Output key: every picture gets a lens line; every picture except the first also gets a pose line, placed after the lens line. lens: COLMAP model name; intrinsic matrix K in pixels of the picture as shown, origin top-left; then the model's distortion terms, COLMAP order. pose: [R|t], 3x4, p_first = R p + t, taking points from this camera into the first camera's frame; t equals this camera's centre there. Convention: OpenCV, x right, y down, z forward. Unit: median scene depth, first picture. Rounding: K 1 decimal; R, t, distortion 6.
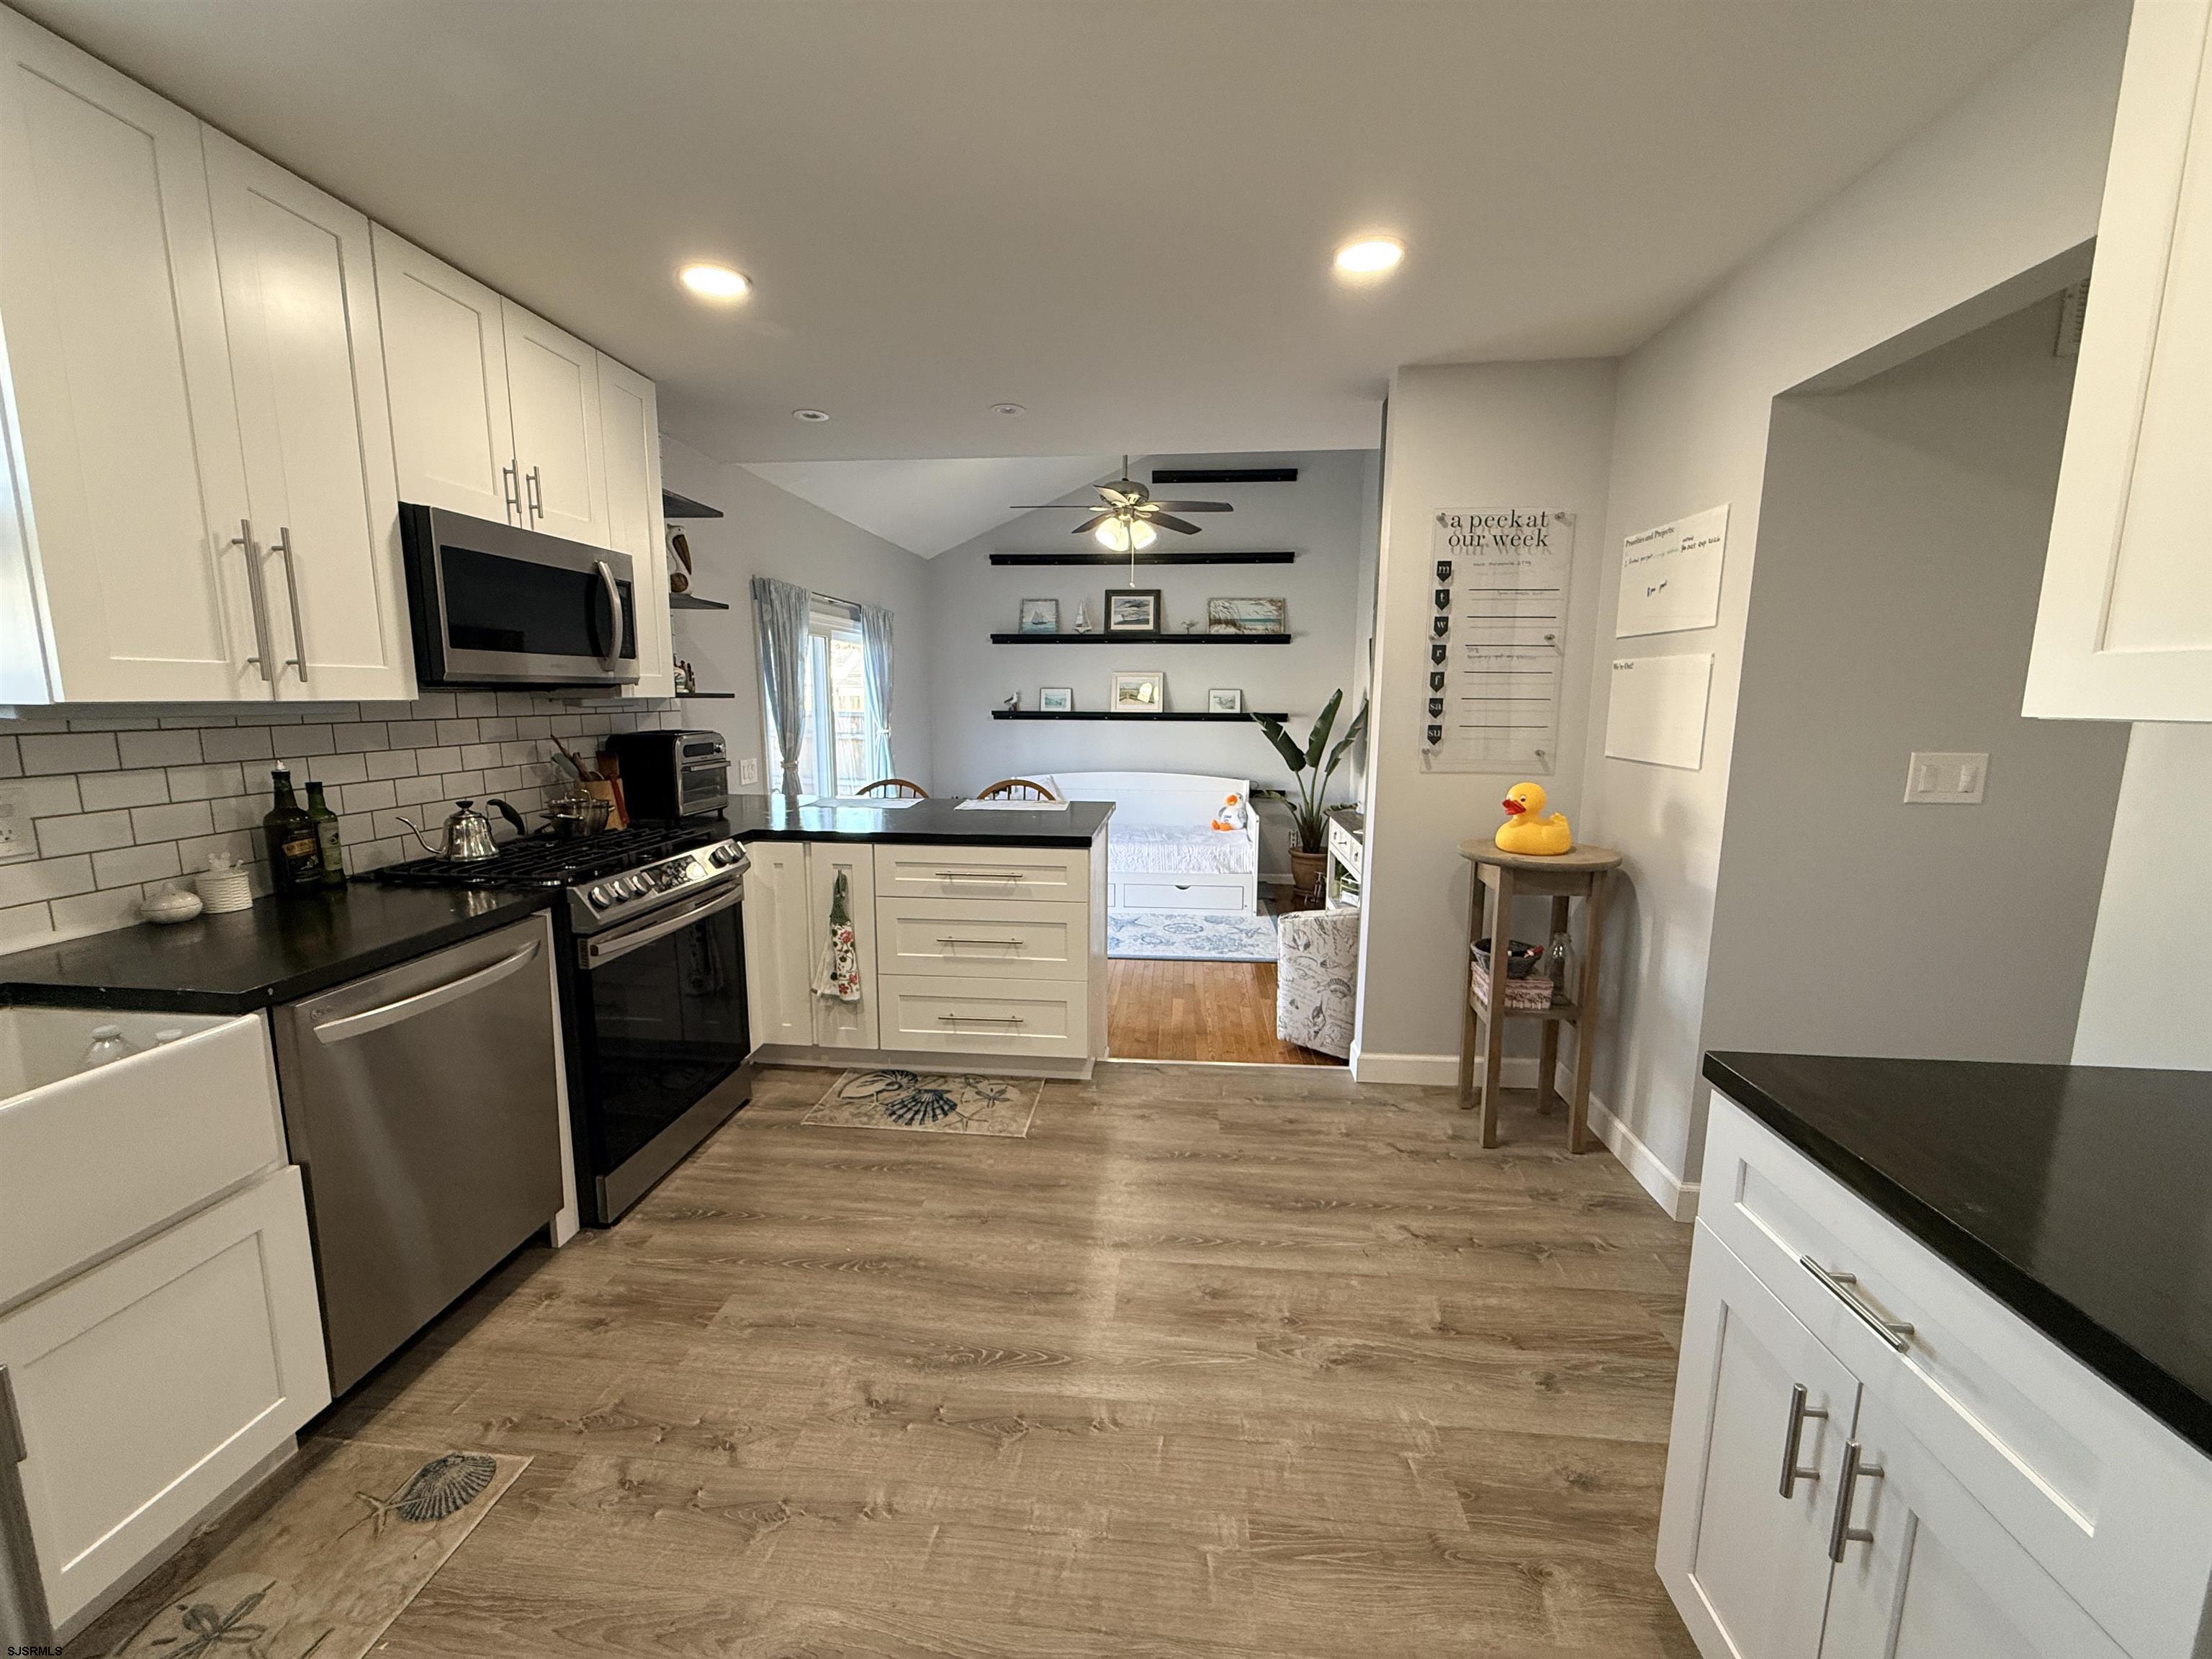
lens RADIAL K [[888.7, 0, 1101.5], [0, 888.7, 832.5], [0, 0, 1]] dist [0.001336, 0.000481]
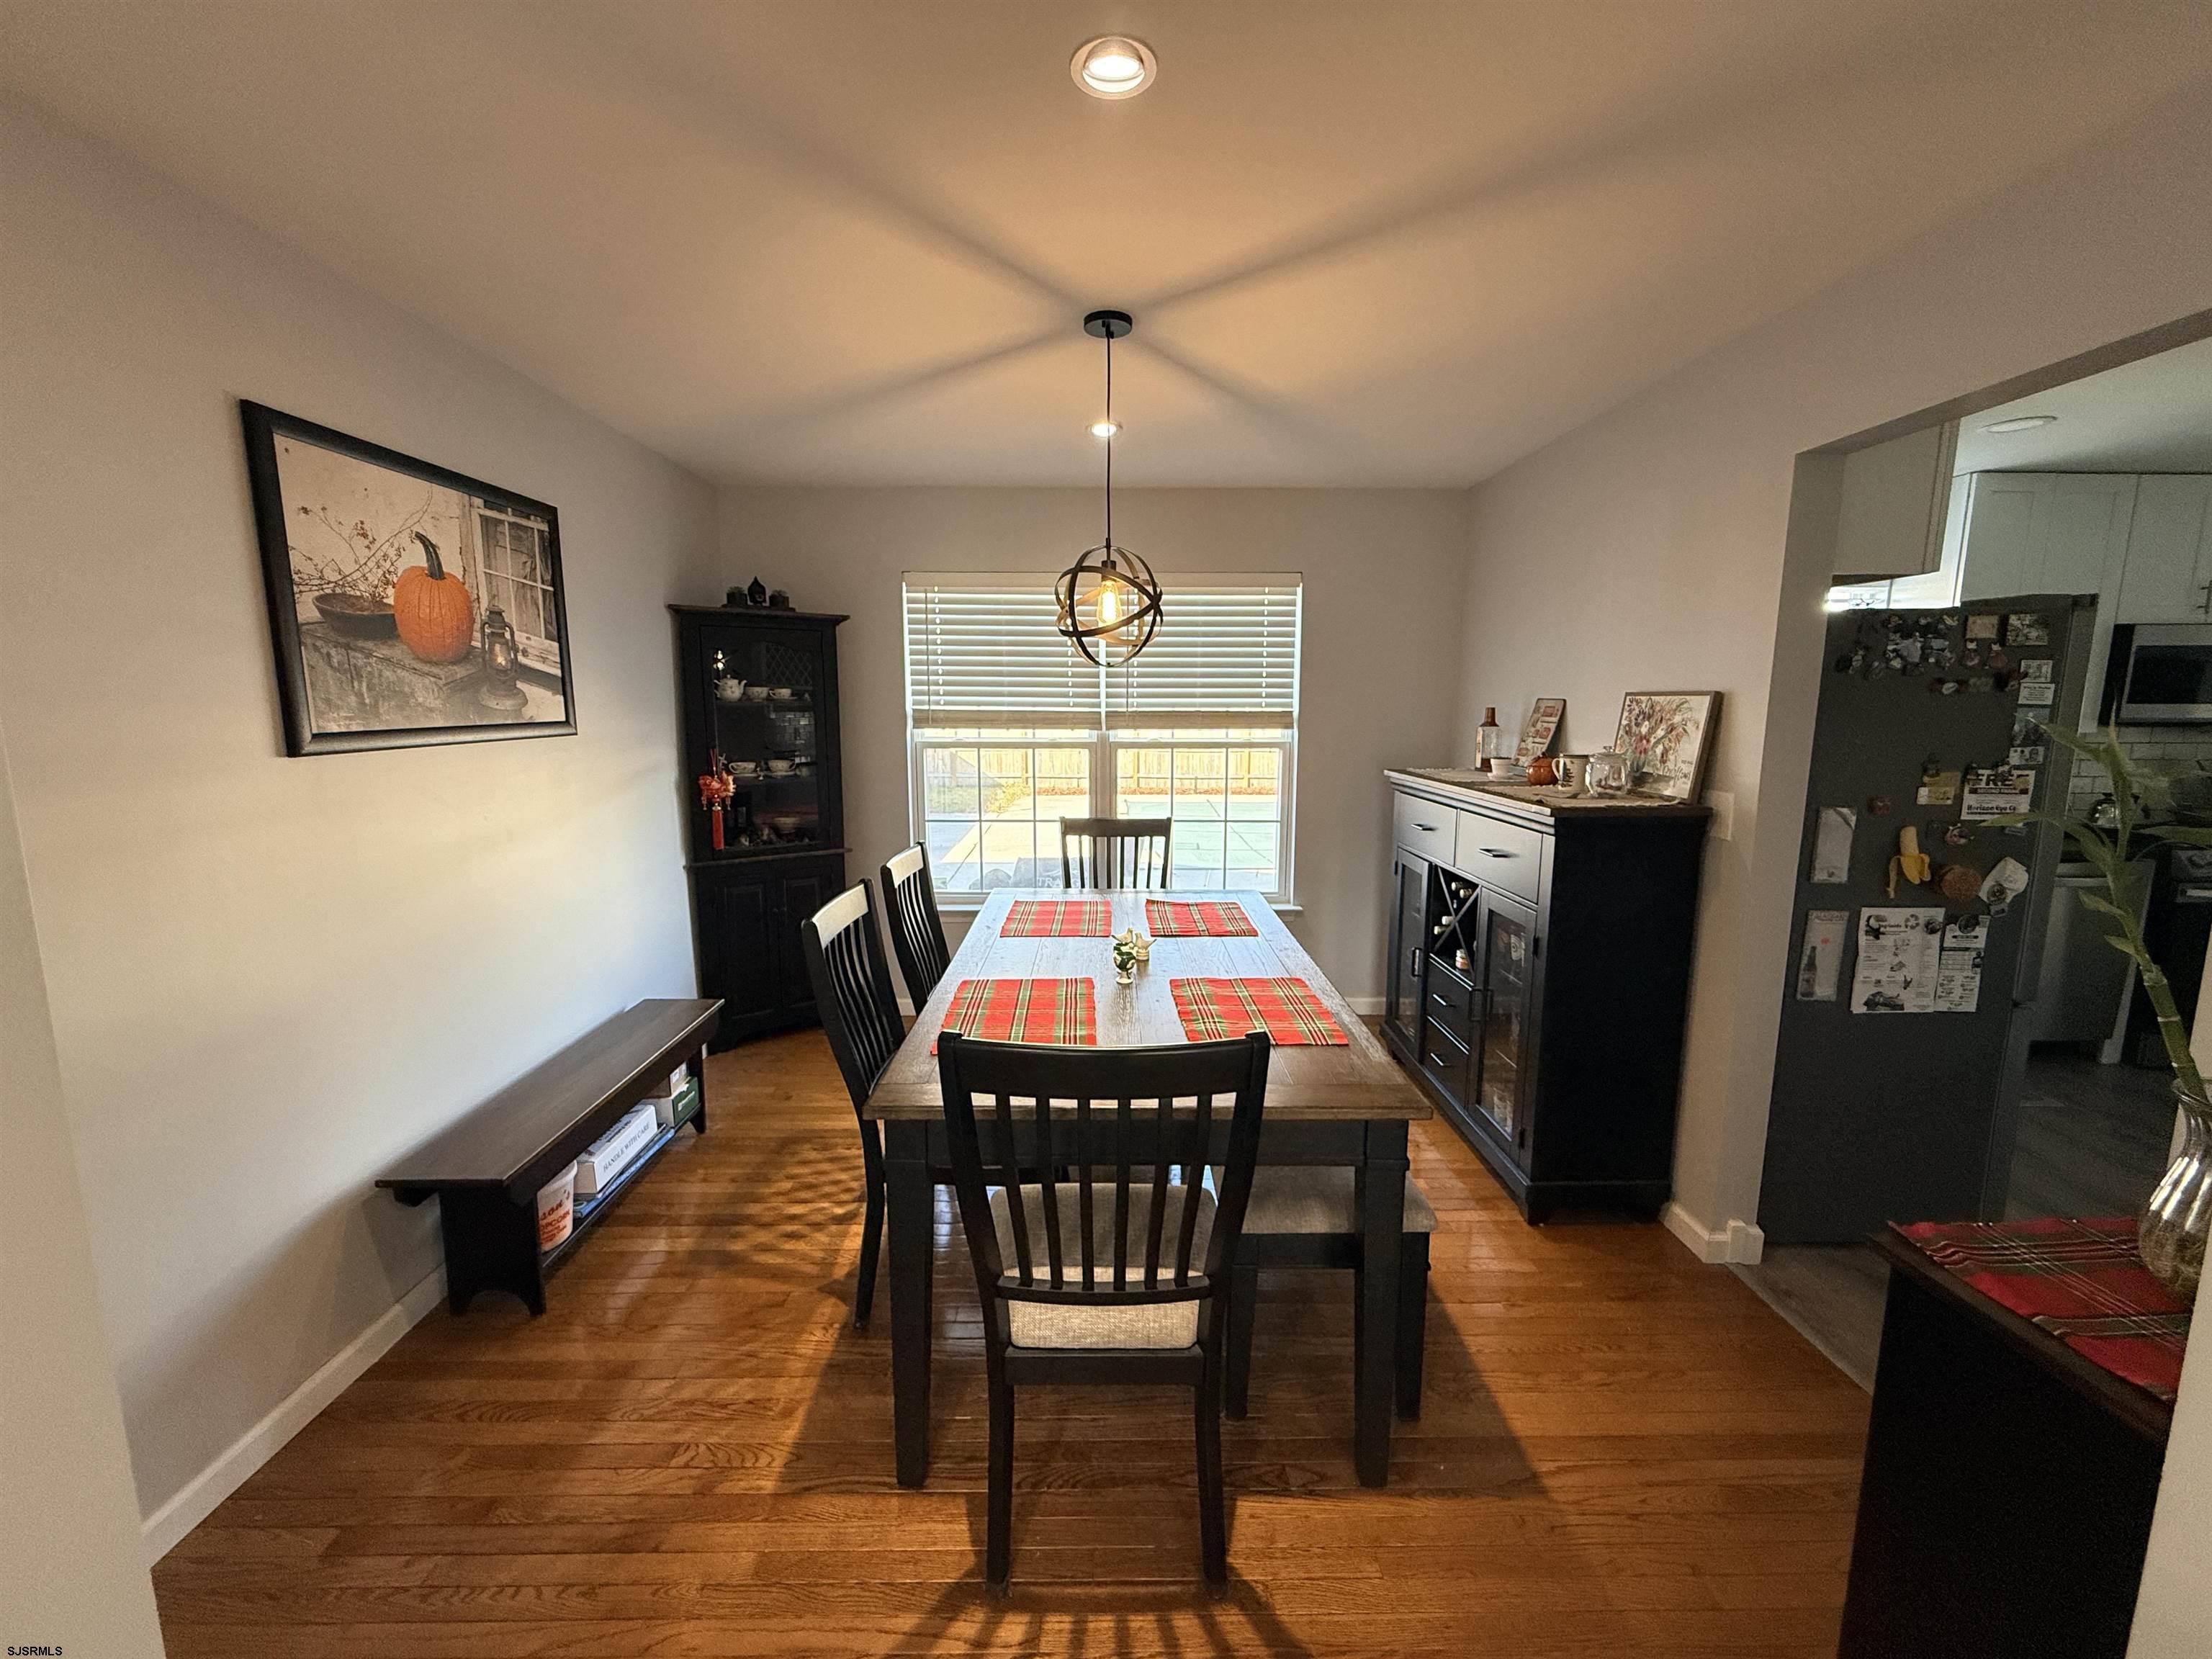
lens RADIAL K [[888.7, 0, 1112.0], [0, 888.7, 819.8], [0, 0, 1]] dist [0.001336, 0.000481]
pose [[0.103502, 0.136351, -0.985239, 0.533943], [-0.155613, 0.980581, 0.119359, 0.079119], [0.982381, 0.140962, 0.122710, -0.743869]]
